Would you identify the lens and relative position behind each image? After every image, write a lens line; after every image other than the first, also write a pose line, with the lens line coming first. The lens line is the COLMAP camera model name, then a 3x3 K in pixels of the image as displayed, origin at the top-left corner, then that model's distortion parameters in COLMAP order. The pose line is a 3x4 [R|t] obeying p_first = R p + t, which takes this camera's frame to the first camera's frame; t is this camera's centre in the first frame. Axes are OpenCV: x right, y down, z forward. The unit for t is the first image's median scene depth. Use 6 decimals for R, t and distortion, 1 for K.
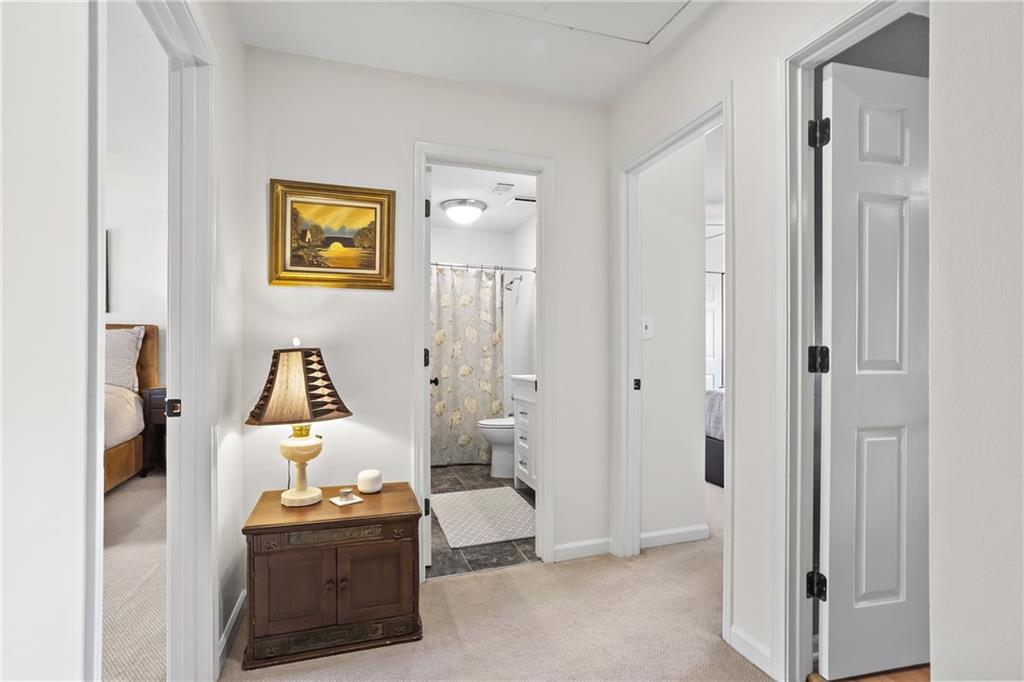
lens RADIAL K [[494.0, 0, 506.6], [0, 494.0, 348.4], [0, 0, 1]] dist [-0.025668, 0.019720]
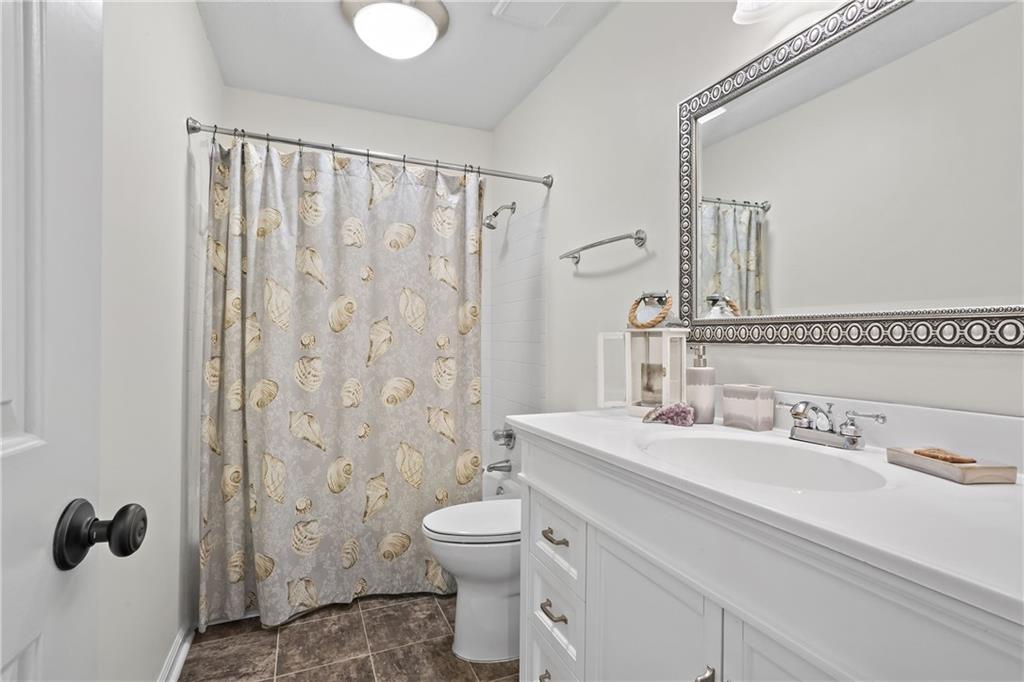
lens RADIAL K [[494.0, 0, 512.0], [0, 494.0, 340.3], [0, 0, 1]] dist [-0.025668, 0.019720]
pose [[0.995878, 0.006955, 0.090440, -0.020701], [-0.006207, 0.999944, -0.008551, 0.003403], [-0.090494, 0.007954, 0.995865, 0.540399]]
